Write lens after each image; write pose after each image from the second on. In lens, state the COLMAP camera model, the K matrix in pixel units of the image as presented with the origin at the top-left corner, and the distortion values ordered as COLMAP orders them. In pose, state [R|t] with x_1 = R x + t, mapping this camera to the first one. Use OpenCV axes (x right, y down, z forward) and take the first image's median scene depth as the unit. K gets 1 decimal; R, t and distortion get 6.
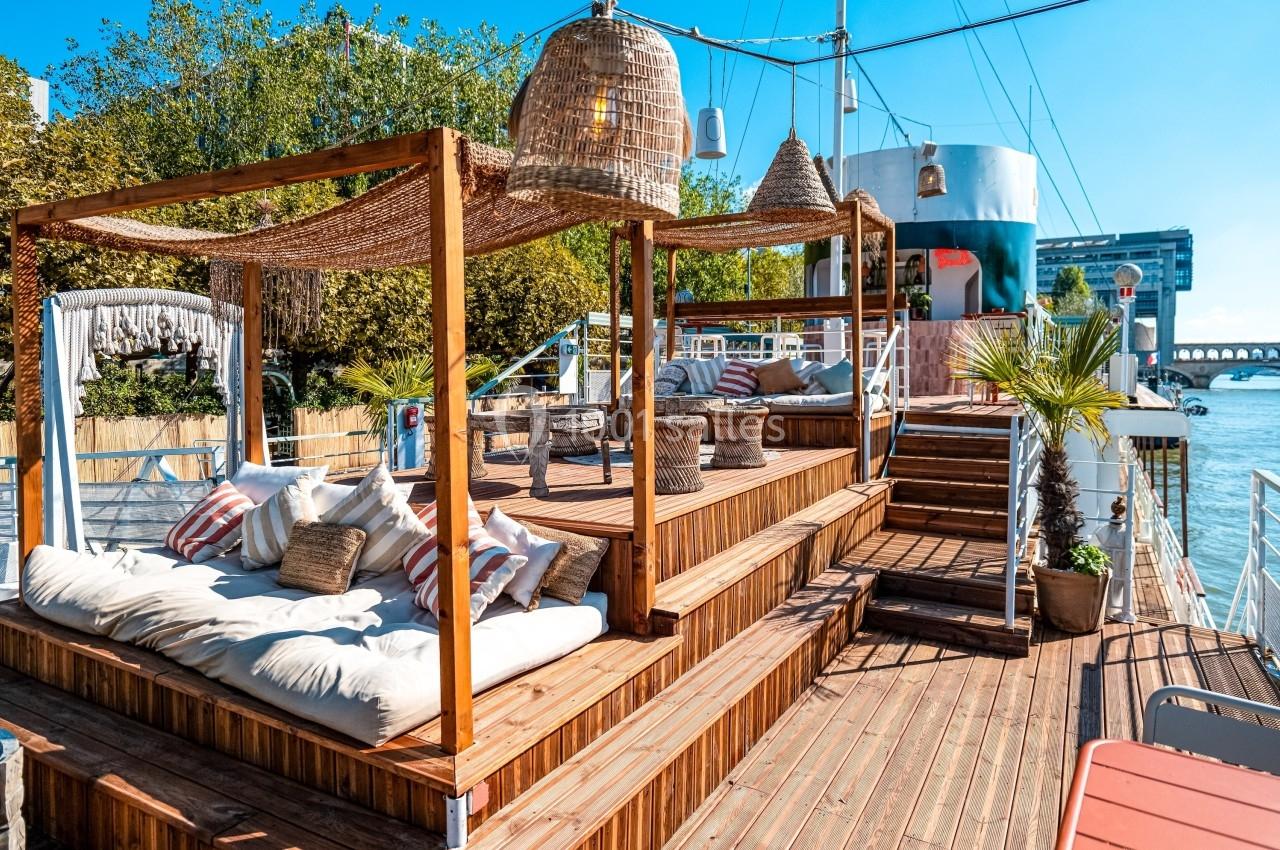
lens RADIAL K [[796.9, 0, 657.2], [0, 796.9, 380.1], [0, 0, 1]] dist [-0.007207, 0.002423]
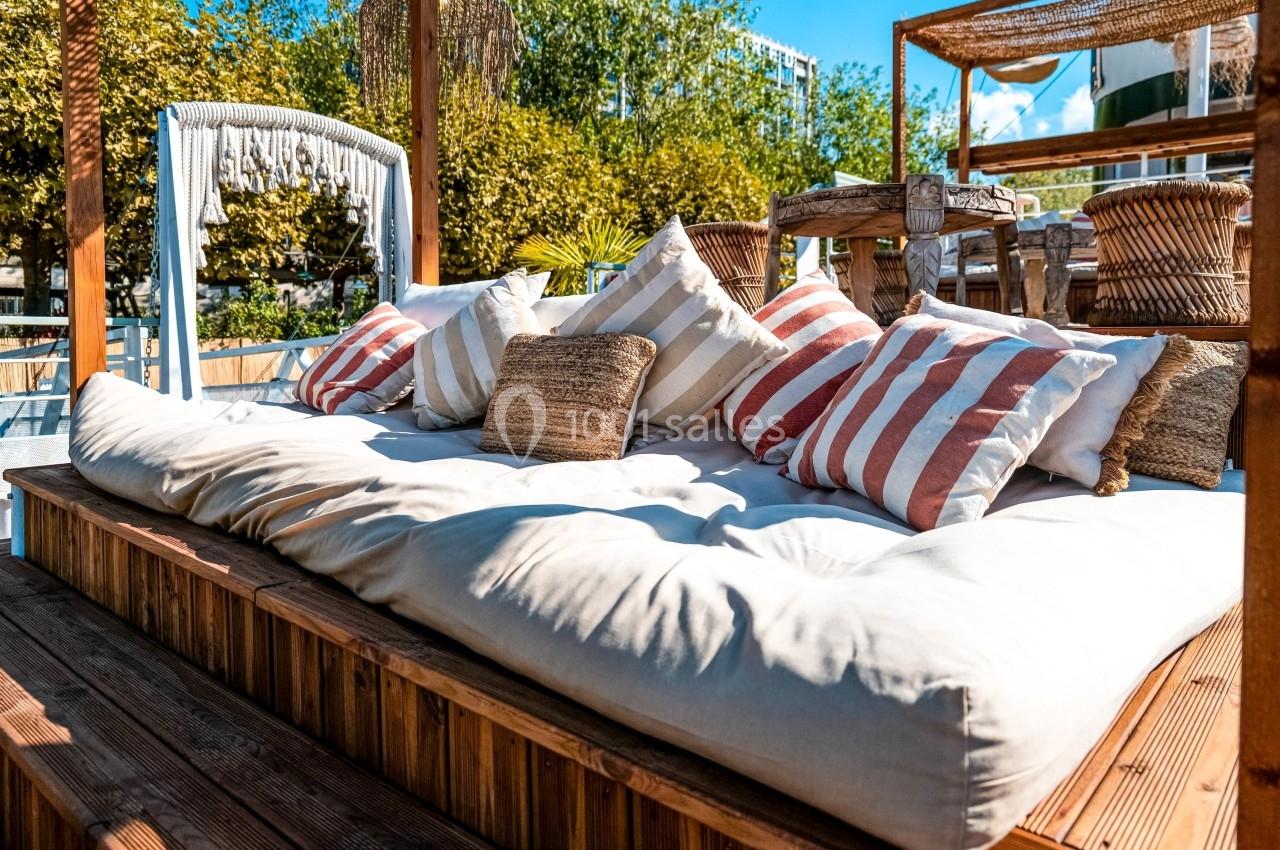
lens RADIAL K [[893.7, 0, 637.4], [0, 893.7, 357.5], [0, 0, 1]] dist [-0.029095, 0.000675]
pose [[0.978666, 0.010967, -0.205165, -0.238934], [-0.006053, 0.999680, 0.024563, 0.169101], [0.205368, -0.022797, 0.978419, 0.415408]]
